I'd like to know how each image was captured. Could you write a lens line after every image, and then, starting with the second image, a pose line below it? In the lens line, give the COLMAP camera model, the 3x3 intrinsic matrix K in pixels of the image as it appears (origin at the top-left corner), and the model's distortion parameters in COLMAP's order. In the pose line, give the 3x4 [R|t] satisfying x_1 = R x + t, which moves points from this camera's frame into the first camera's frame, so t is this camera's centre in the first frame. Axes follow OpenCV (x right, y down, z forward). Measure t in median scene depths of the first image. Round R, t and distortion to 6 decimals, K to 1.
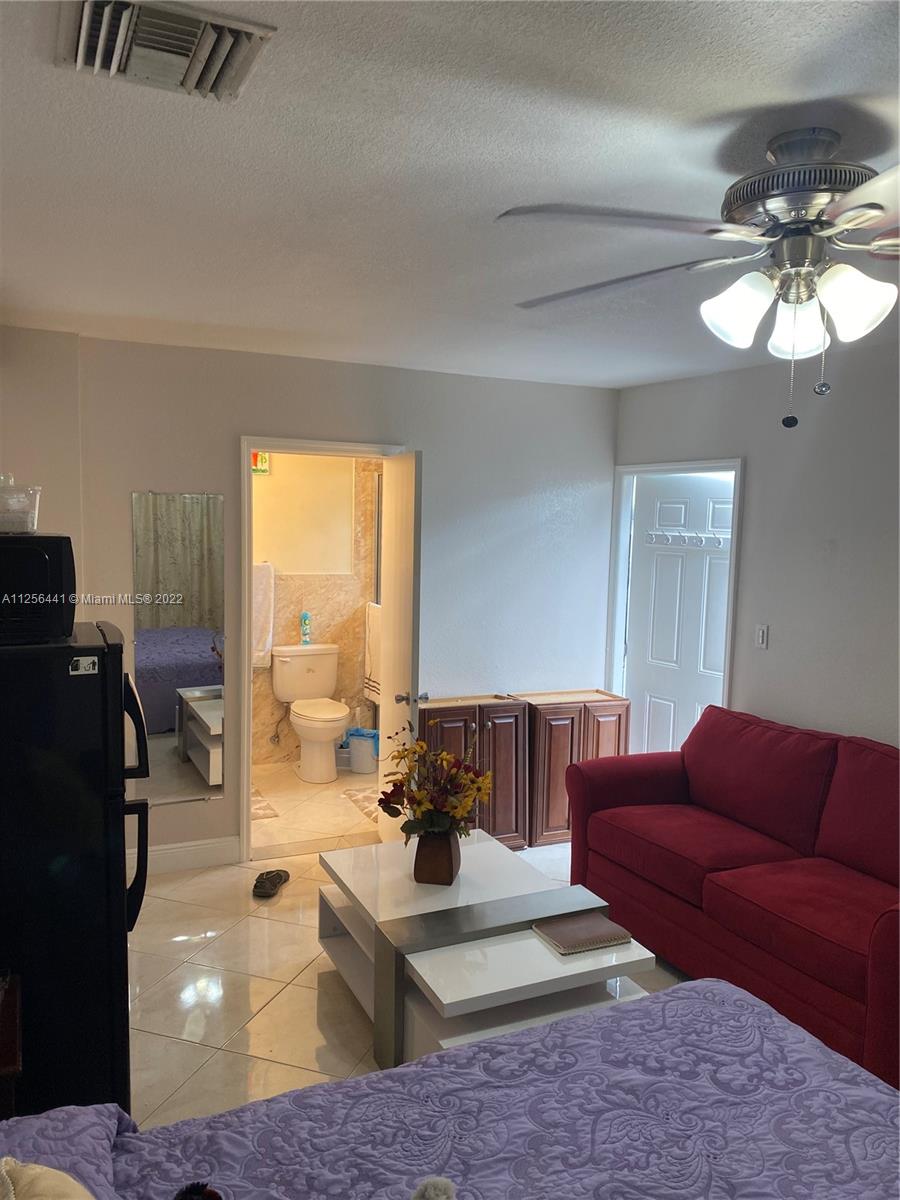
lens RADIAL K [[896.1, 0, 448.3], [0, 896.1, 599.2], [0, 0, 1]] dist [0.040191, -0.063899]
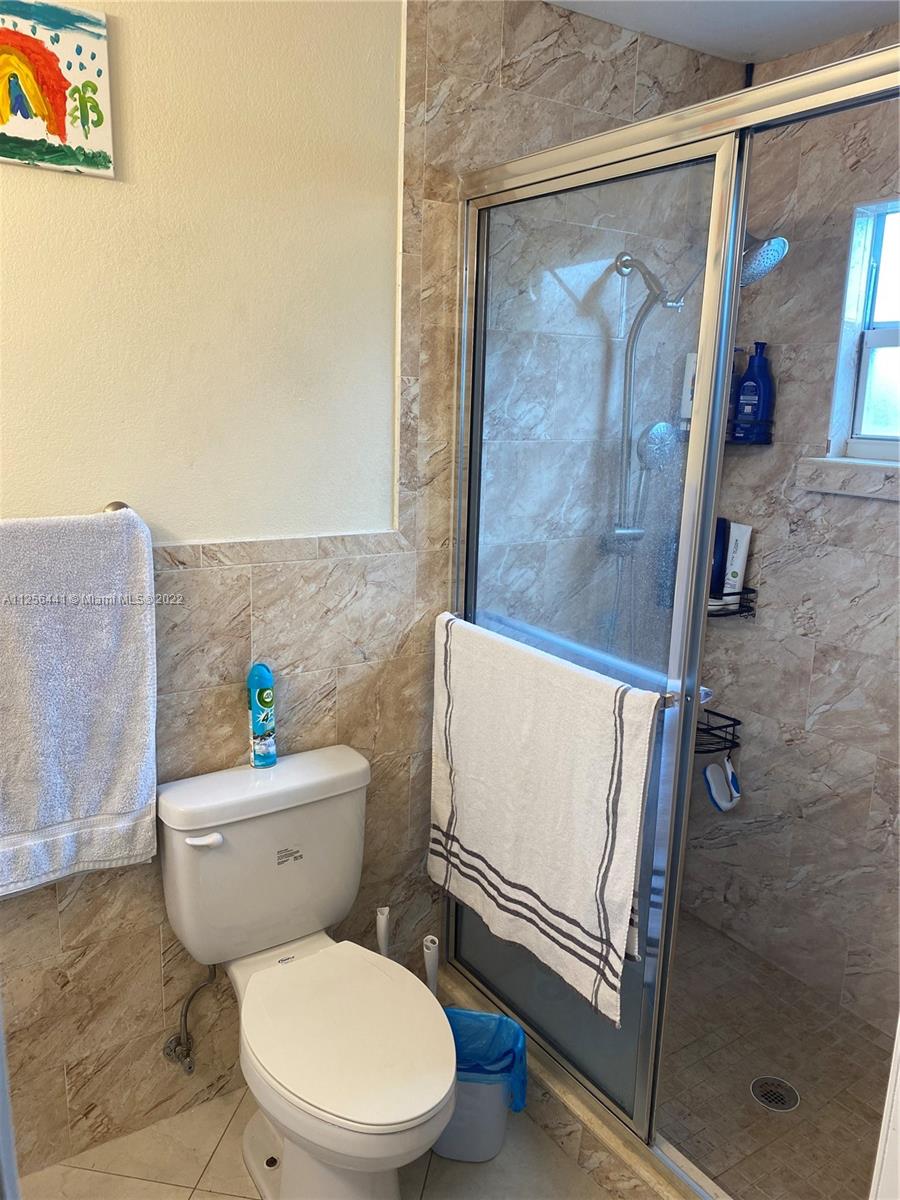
lens RADIAL K [[896.1, 0, 437.3], [0, 896.1, 601.1], [0, 0, 1]] dist [0.040191, -0.063899]
pose [[0.988797, -0.028431, 0.146534, -0.142501], [0.007318, 0.989746, 0.142653, -0.050111], [-0.149087, -0.139982, 0.978866, 0.683396]]
